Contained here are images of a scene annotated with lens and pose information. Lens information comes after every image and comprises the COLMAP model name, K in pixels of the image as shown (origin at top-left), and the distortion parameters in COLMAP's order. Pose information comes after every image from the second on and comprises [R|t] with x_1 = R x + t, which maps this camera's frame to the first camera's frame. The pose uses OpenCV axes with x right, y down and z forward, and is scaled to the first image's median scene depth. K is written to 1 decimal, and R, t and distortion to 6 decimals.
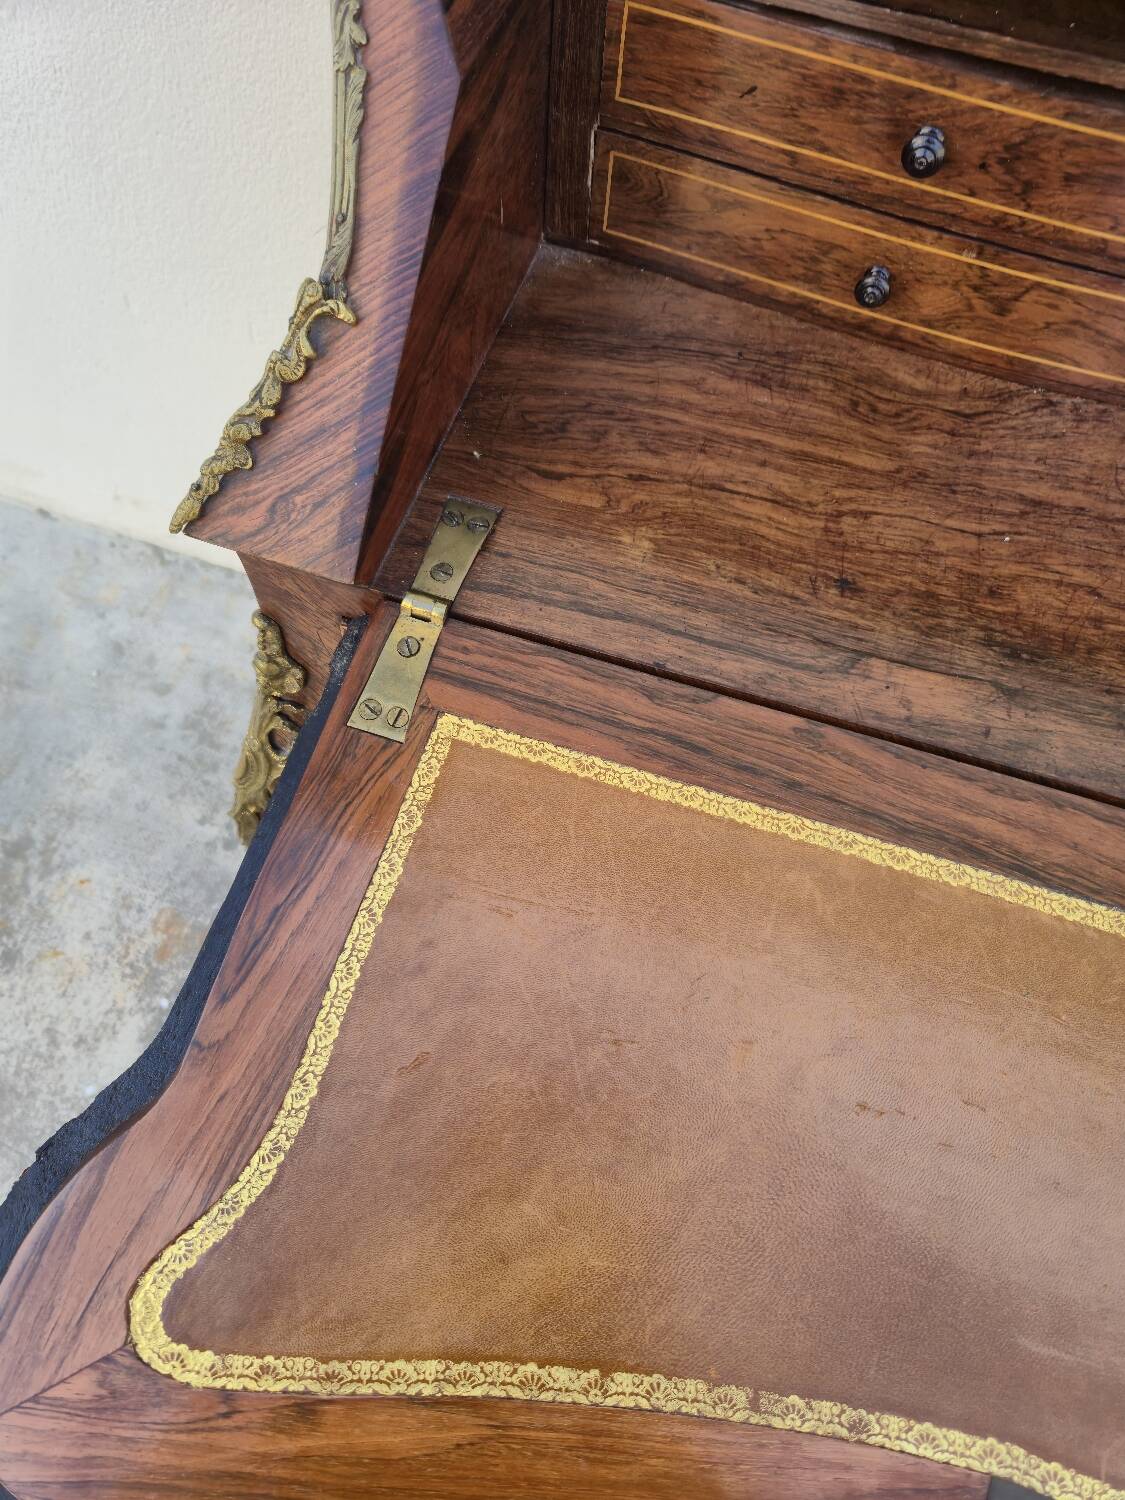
lens RADIAL K [[1029.5, 0, 575.0], [0, 1029.5, 767.4], [0, 0, 1]] dist [0.058069, -0.063813]
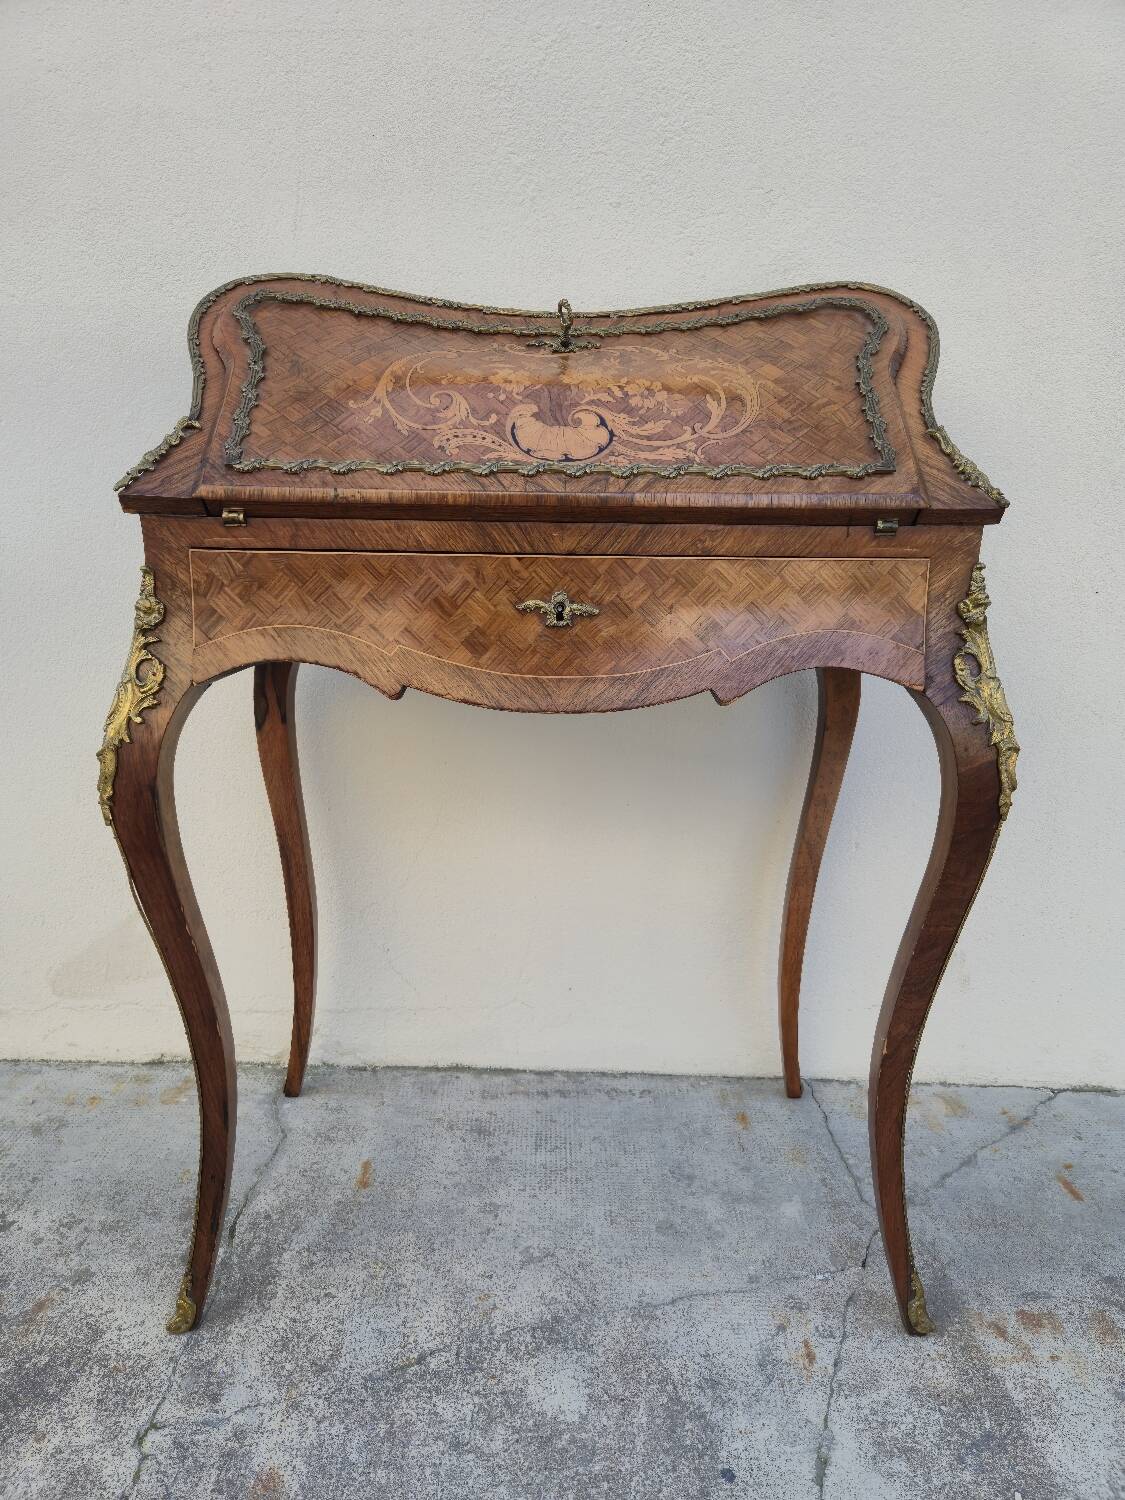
lens RADIAL K [[1007.1, 0, 579.1], [0, 1007.1, 764.0], [0, 0, 1]] dist [0.069913, -0.057876]
pose [[0.951590, -0.110792, 0.286708, -0.132240], [0.288498, 0.643757, -0.708764, 1.984291], [-0.106045, 0.757167, 0.644556, -0.070114]]
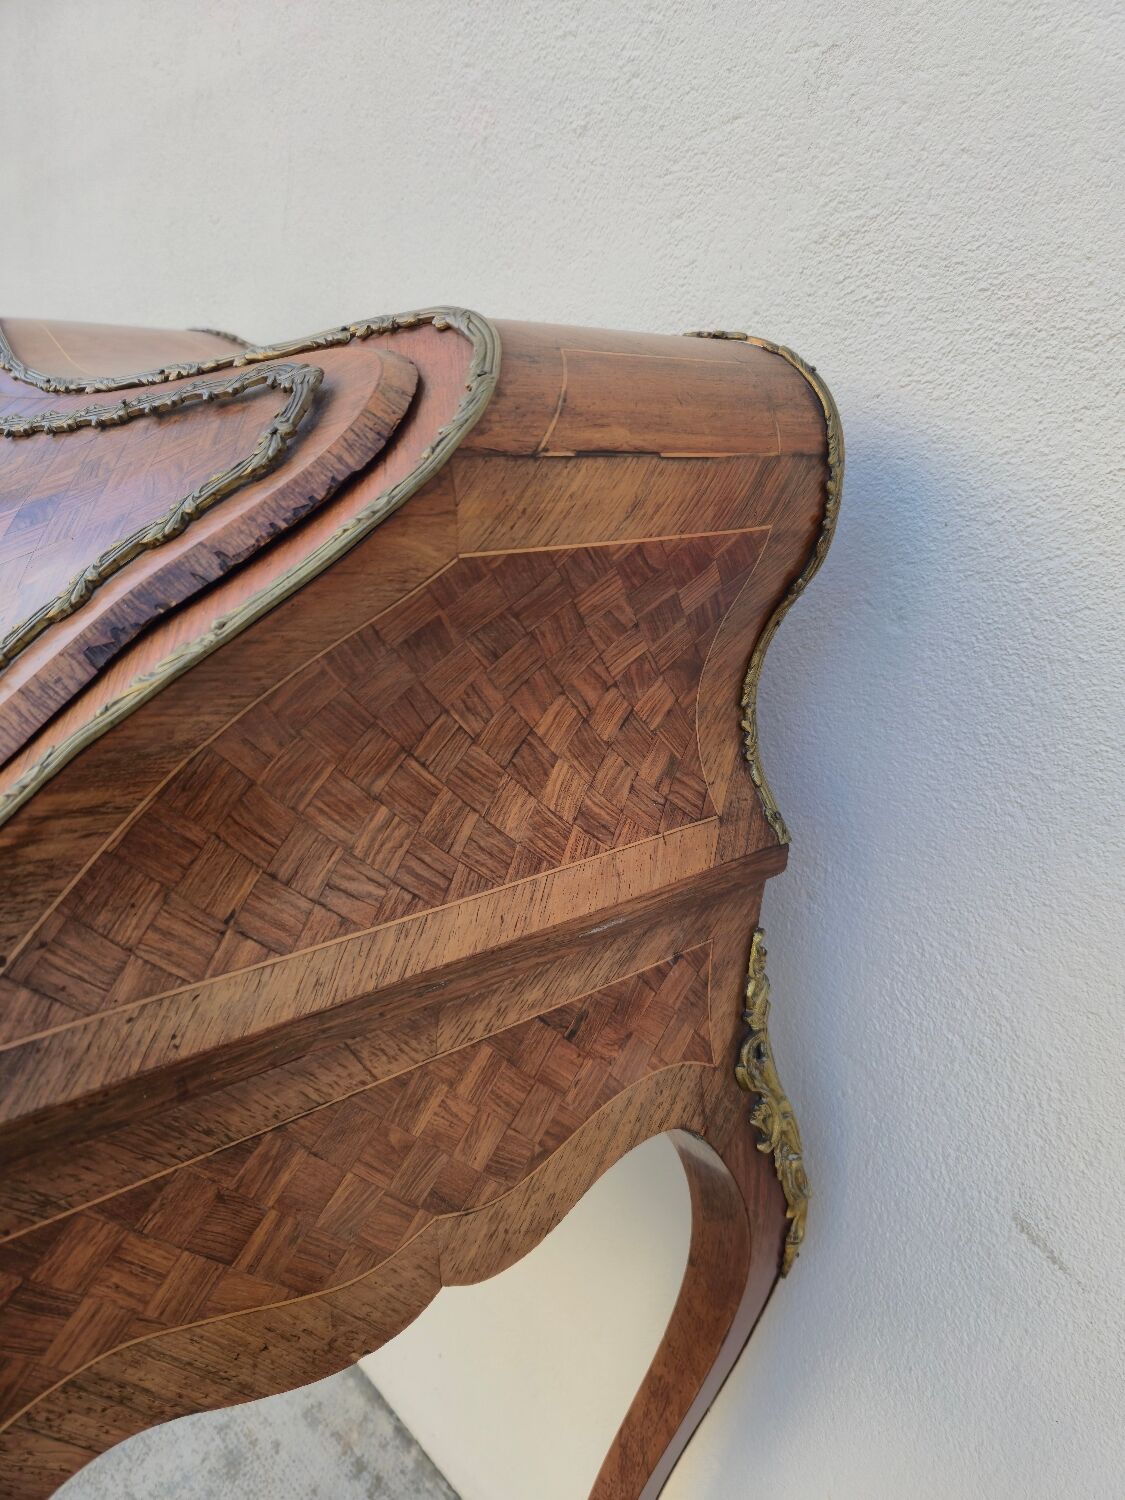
lens RADIAL K [[1026.3, 0, 587.0], [0, 1026.3, 770.3], [0, 0, 1]] dist [0.051981, -0.044447]
pose [[0.869431, 0.174287, -0.462292, 2.149665], [-0.454964, 0.647231, -0.611637, 0.260478], [0.192609, 0.742102, 0.642017, 0.351742]]
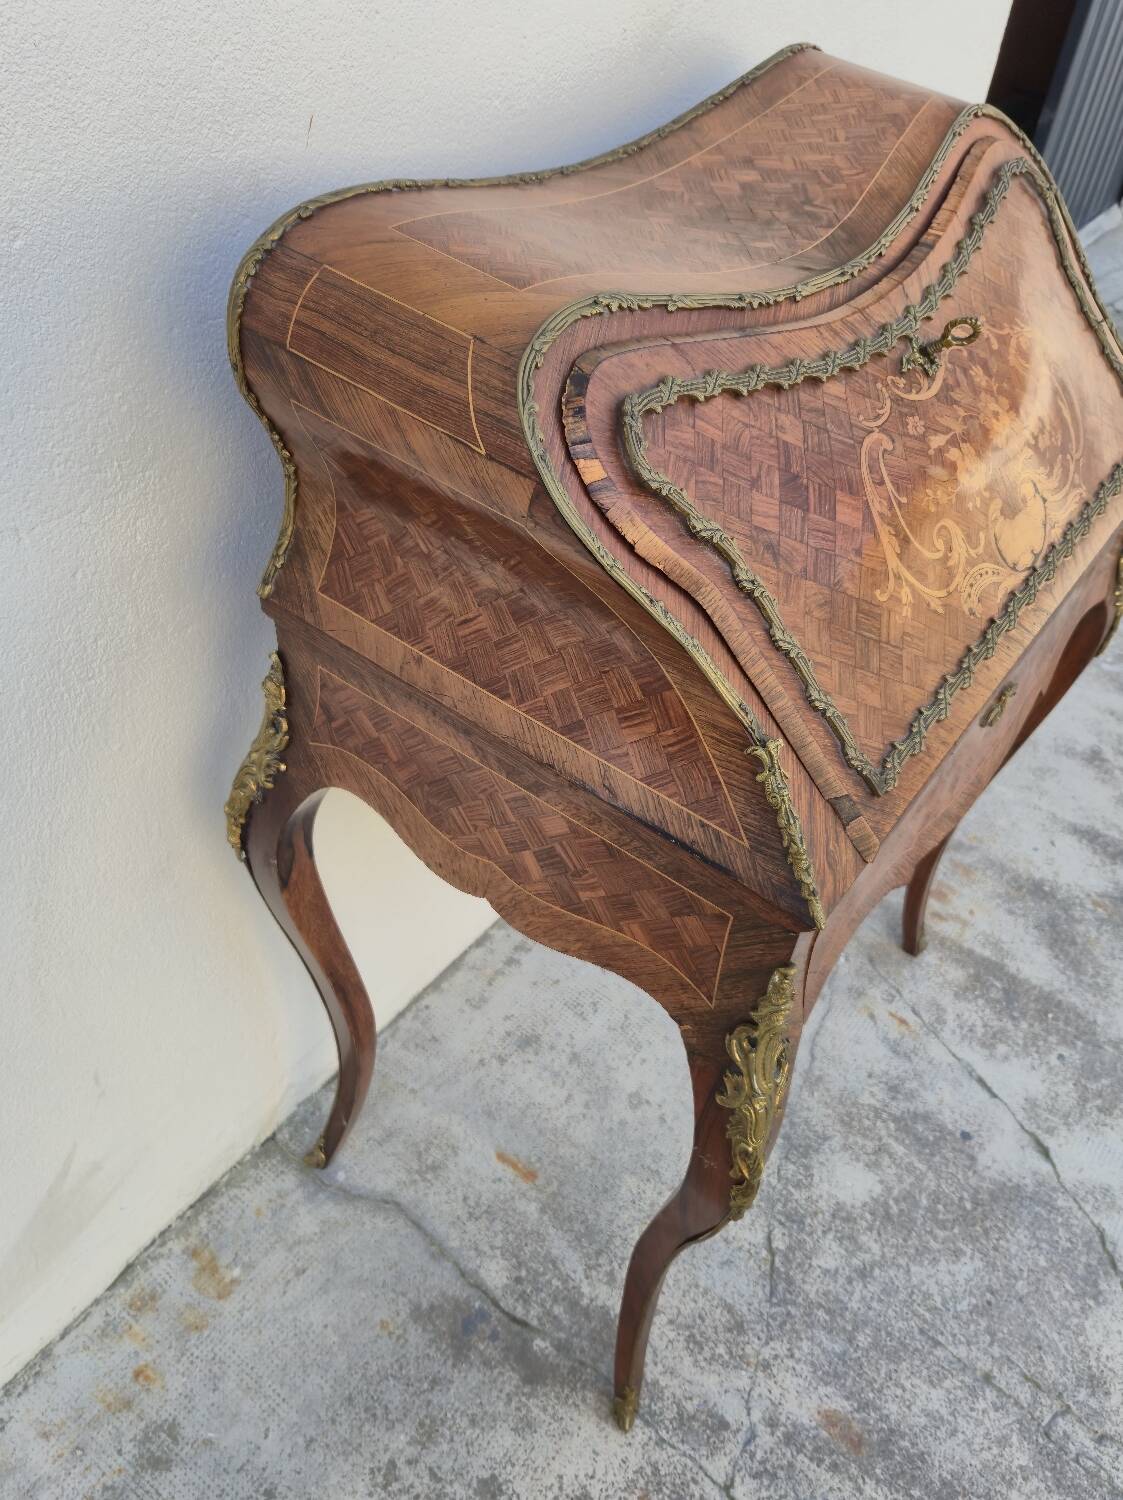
lens RADIAL K [[1097.5, 0, 569.9], [0, 1097.5, 761.5], [0, 0, 1]] dist [0.081511, -0.057206]
pose [[0.346058, -0.685659, 0.640403, -1.266652], [0.798515, 0.573600, 0.182637, -0.918255], [-0.492562, 0.448169, 0.746008, -0.034089]]
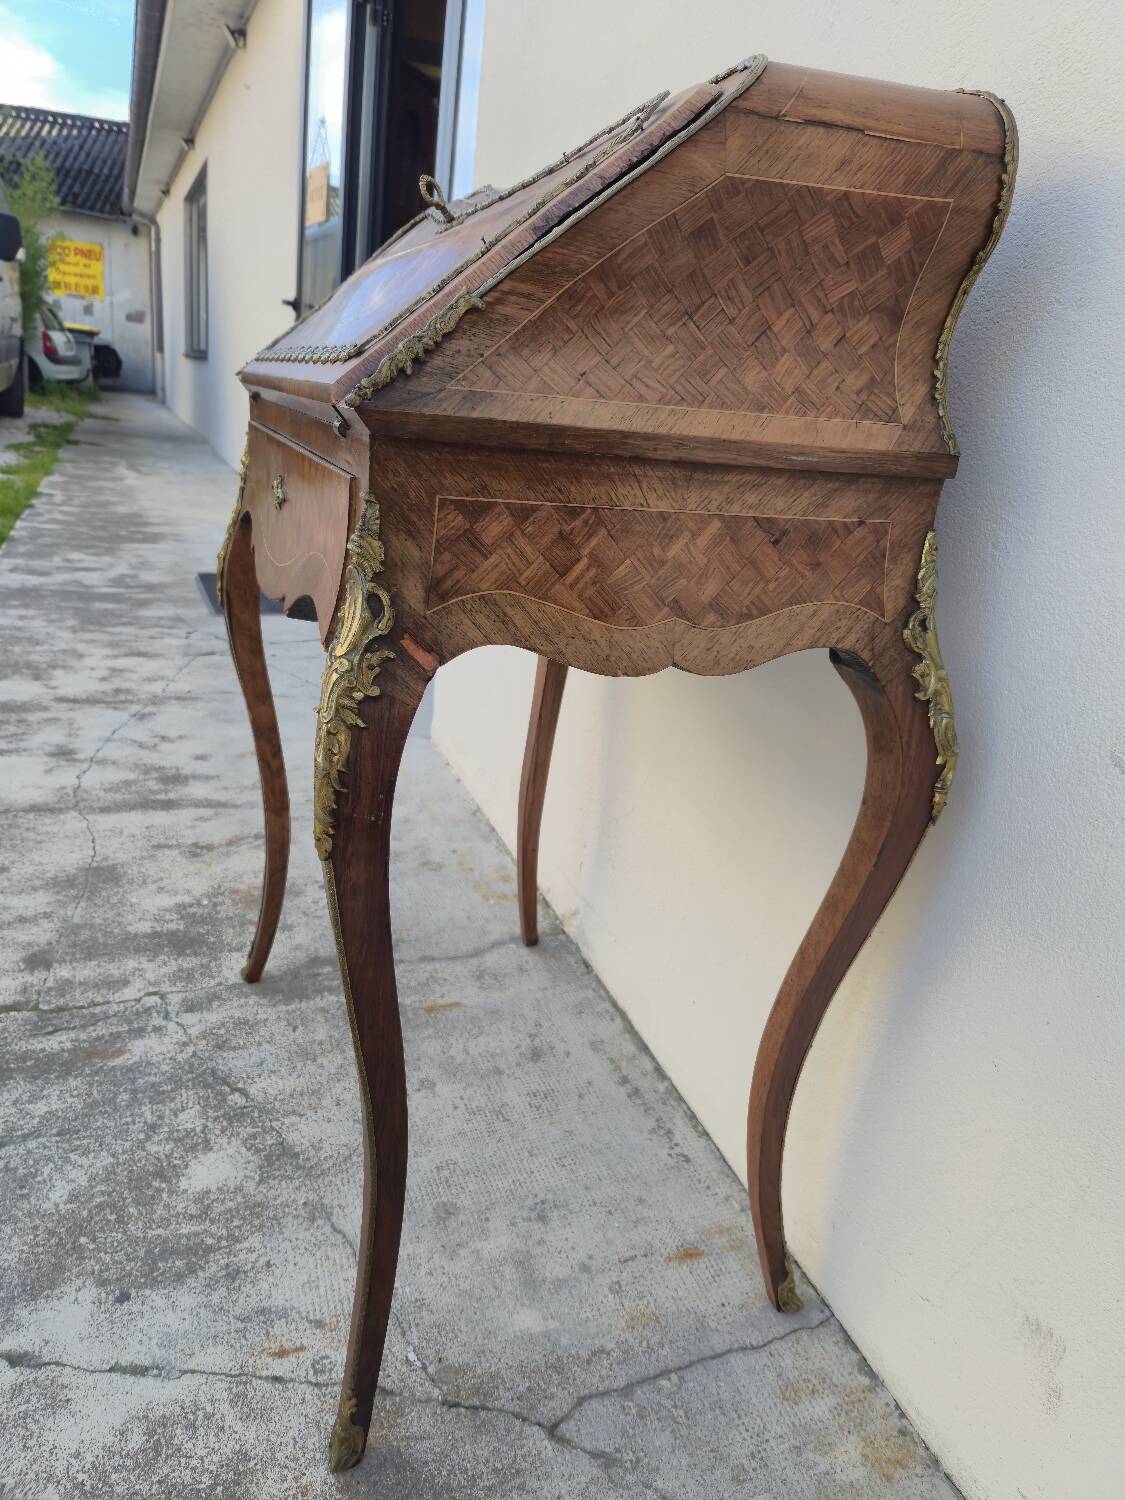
lens RADIAL K [[1028.5, 0, 580.2], [0, 1028.5, 762.5], [0, 0, 1]] dist [0.067325, -0.056744]
pose [[0.631263, 0.258906, -0.731077, 2.895723], [-0.712658, 0.565534, -0.415079, 1.004222], [0.305983, 0.783032, 0.541512, 0.529469]]
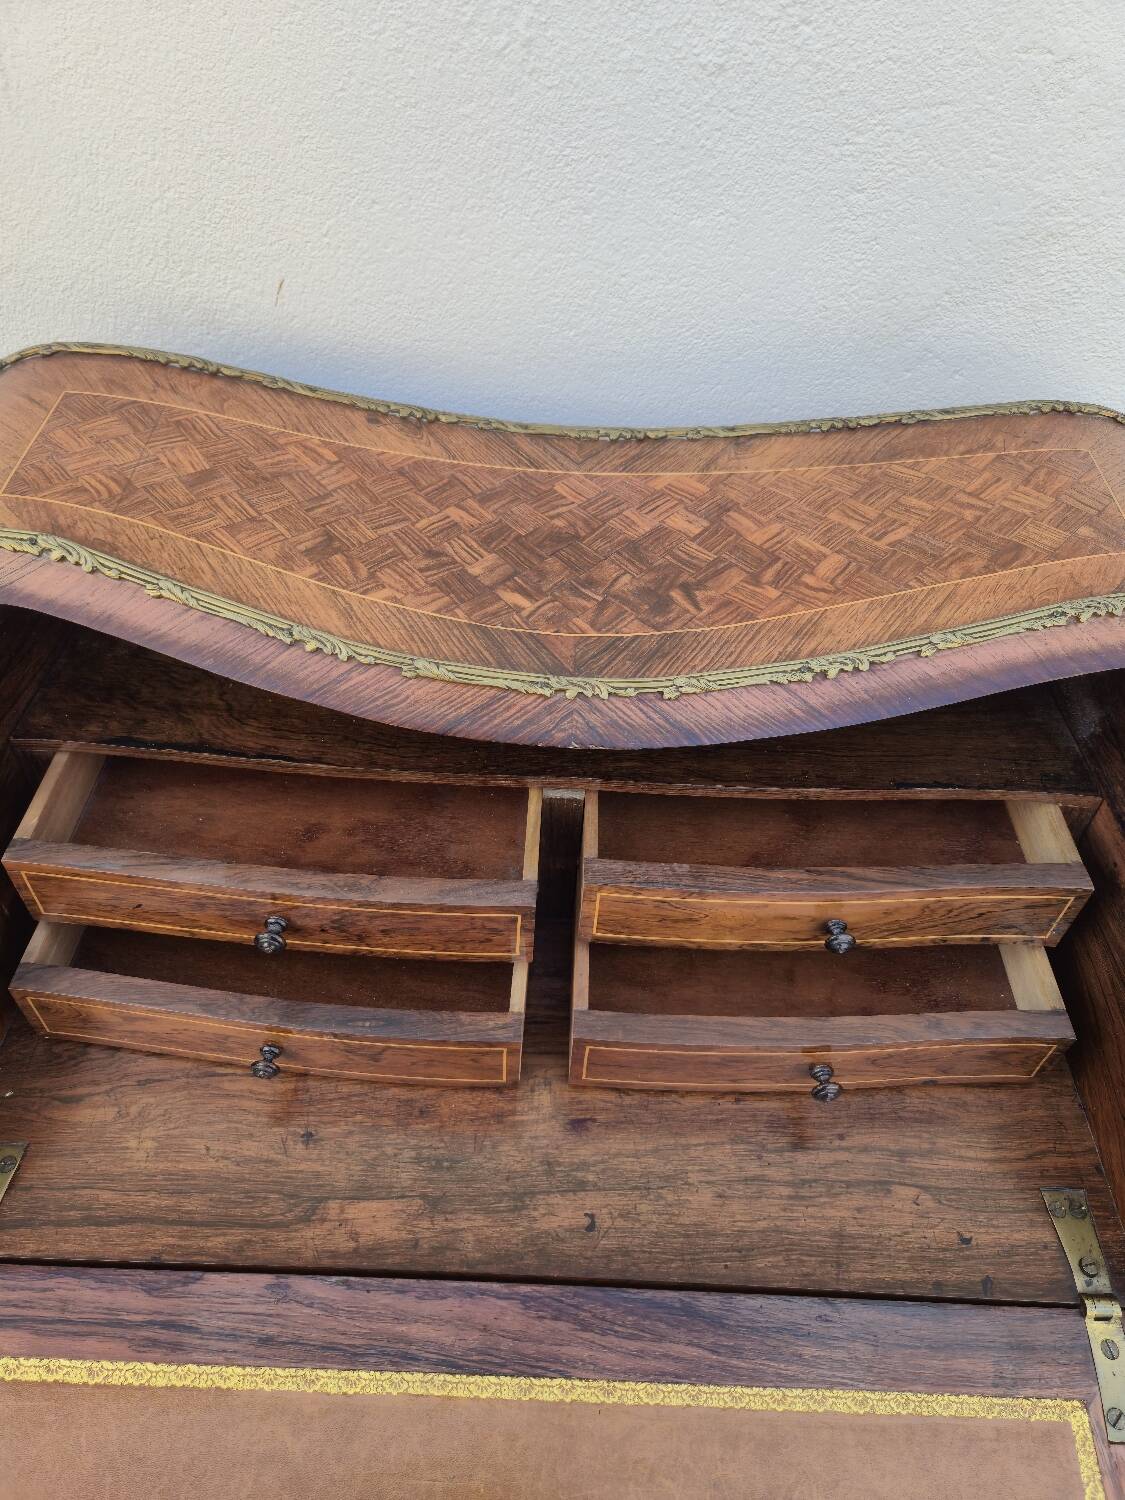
lens RADIAL K [[1002.8, 0, 577.2], [0, 1002.8, 748.9], [0, 0, 1]] dist [0.047111, -0.038480]
pose [[0.962446, -0.195319, 0.188543, 0.473972], [0.237428, 0.942362, -0.235757, -0.276252], [-0.131628, 0.271669, 0.953347, -0.433726]]
